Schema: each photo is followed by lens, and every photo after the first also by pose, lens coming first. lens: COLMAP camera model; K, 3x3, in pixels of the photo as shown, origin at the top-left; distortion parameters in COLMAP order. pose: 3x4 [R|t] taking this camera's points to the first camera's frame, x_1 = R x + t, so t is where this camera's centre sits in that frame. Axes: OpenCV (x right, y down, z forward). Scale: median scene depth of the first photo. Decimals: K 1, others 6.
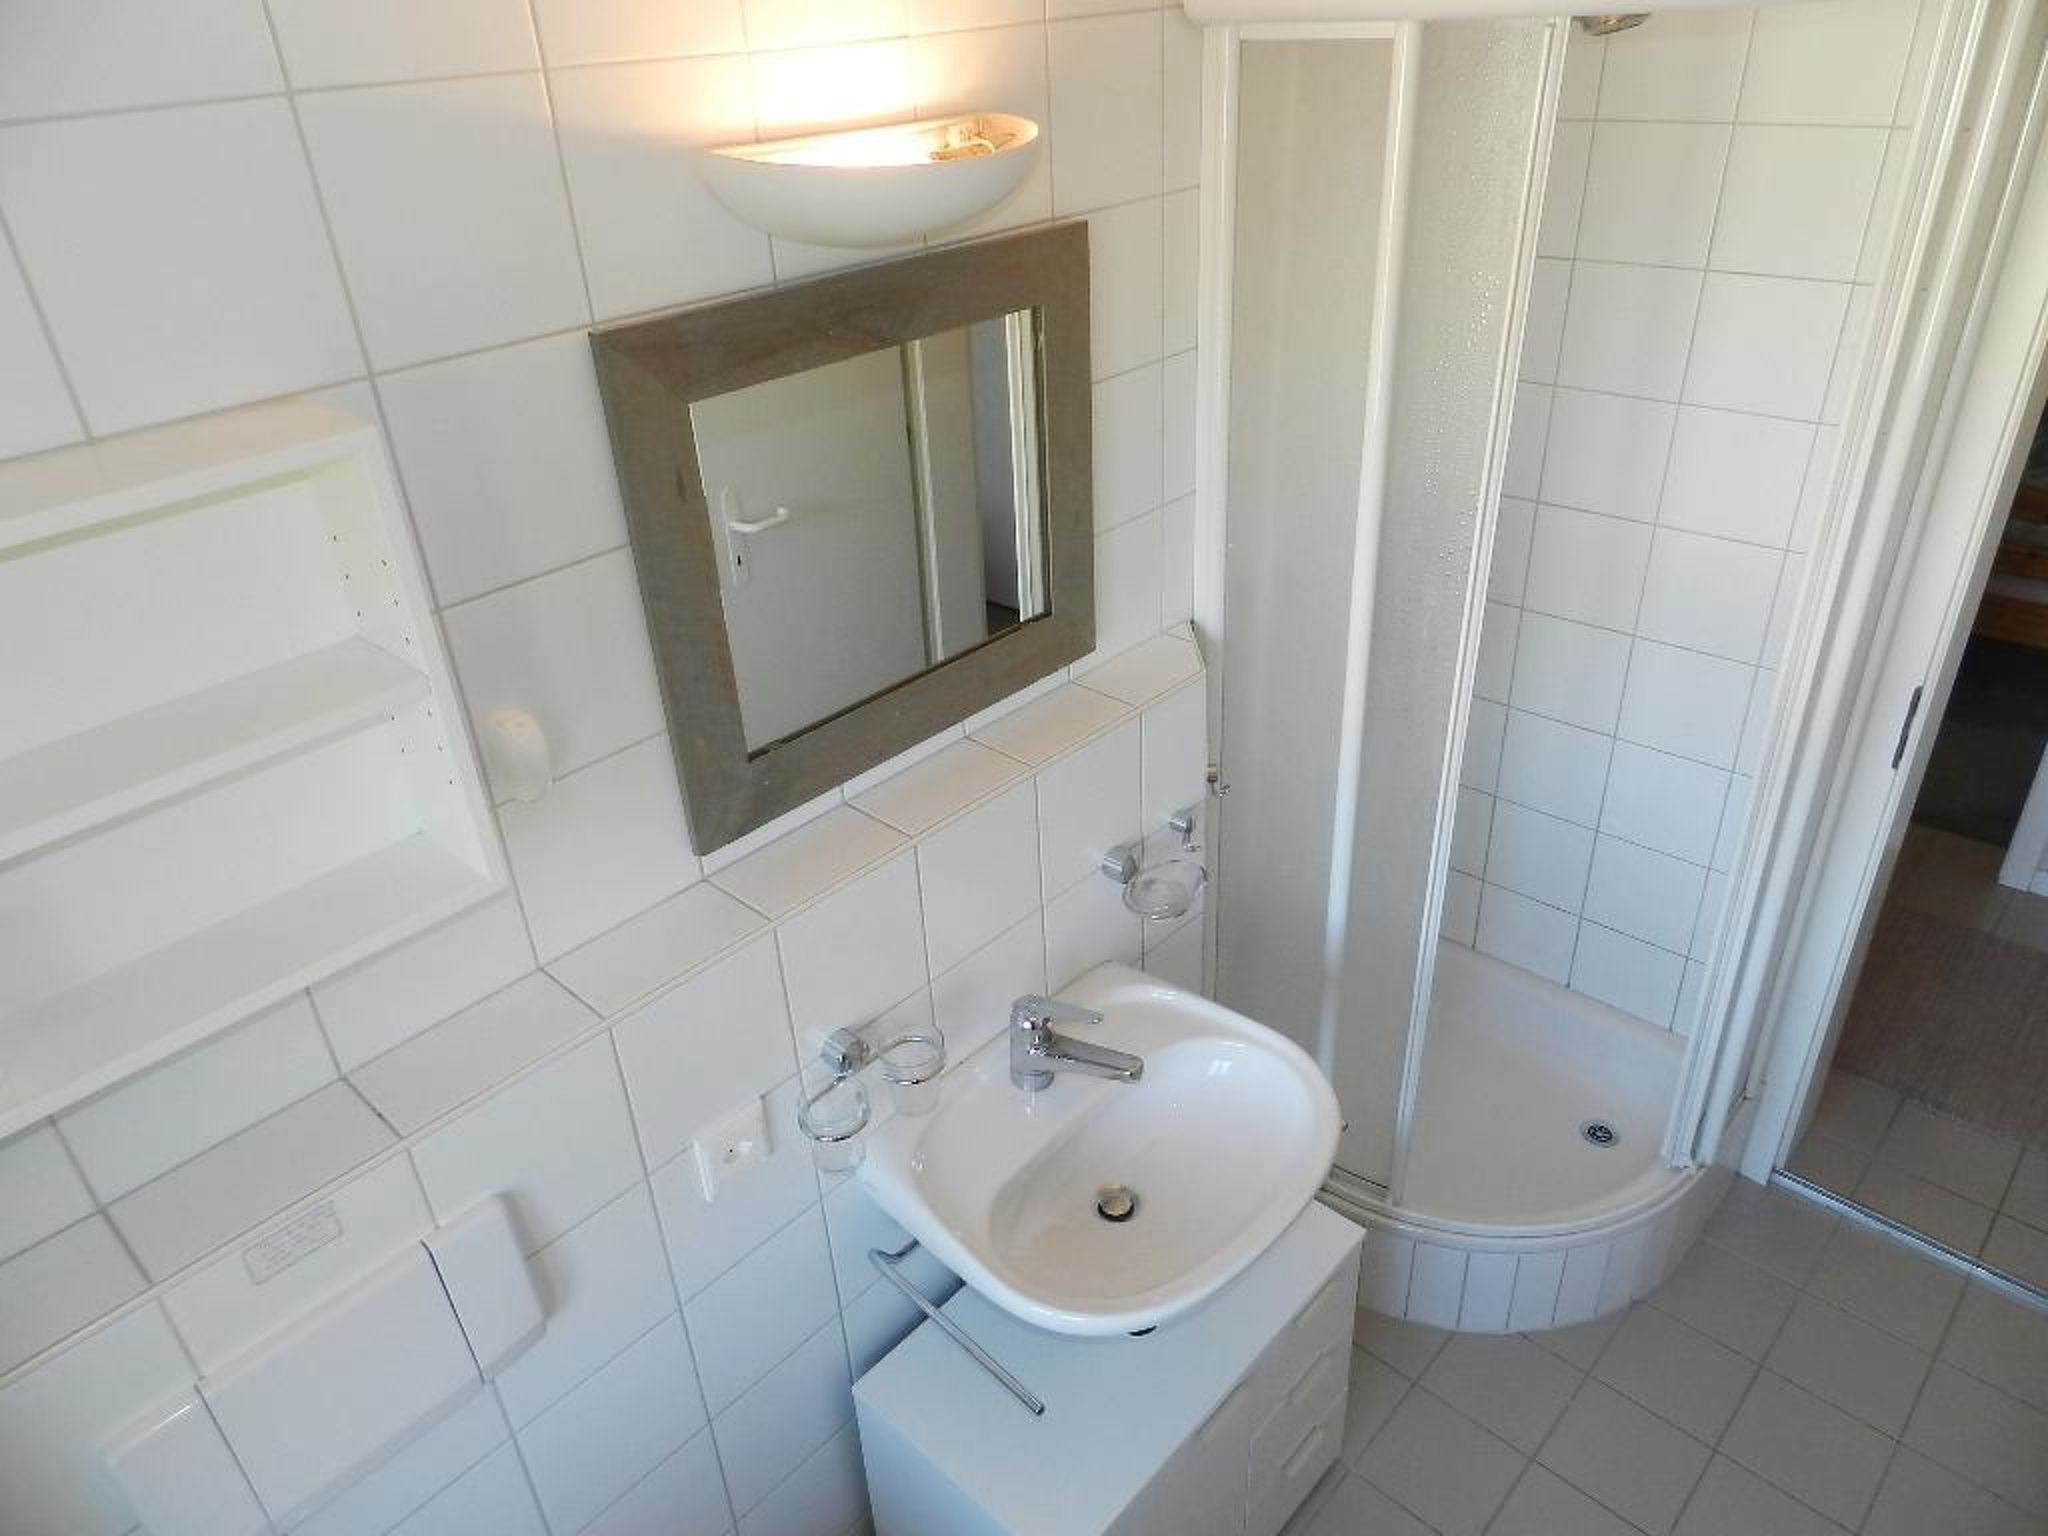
lens RADIAL K [[1387.1, 0, 1024.0], [0, 1387.1, 768.0], [0, 0, 1]] dist [0.020840, 0.001440]
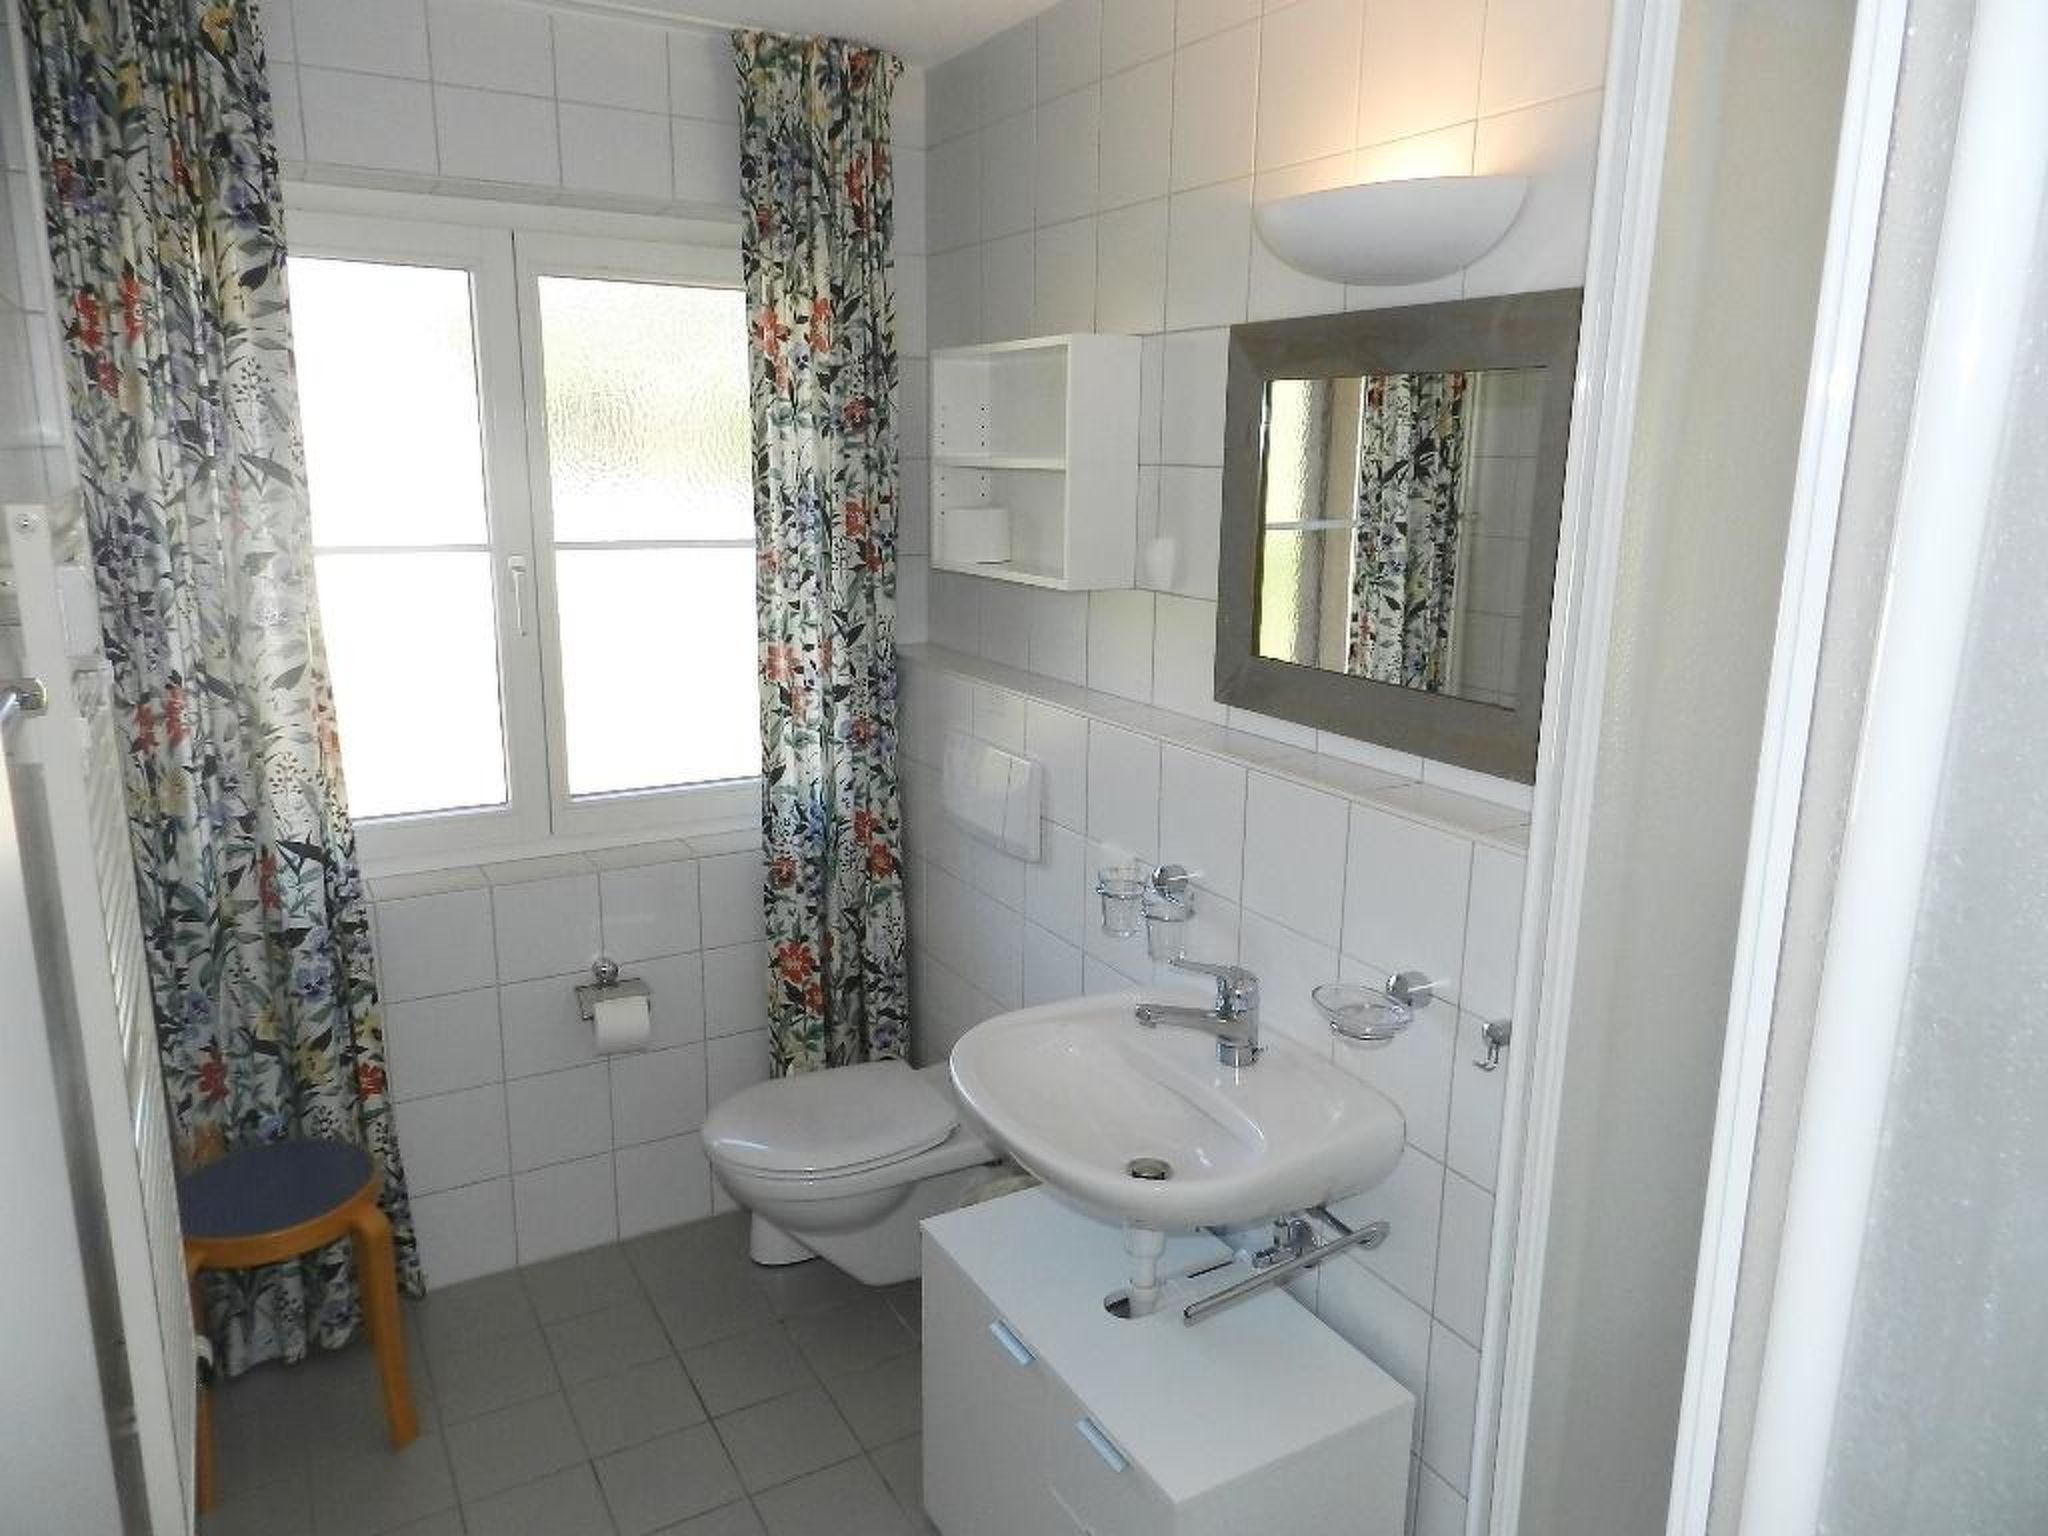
lens RADIAL K [[1387.1, 0, 1024.0], [0, 1387.1, 768.0], [0, 0, 1]] dist [0.020840, 0.001440]
pose [[-0.296988, 0.266425, -0.916960, 1.292123], [-0.481979, 0.787156, 0.384815, -0.376639], [0.824315, 0.556241, -0.105365, 1.146186]]
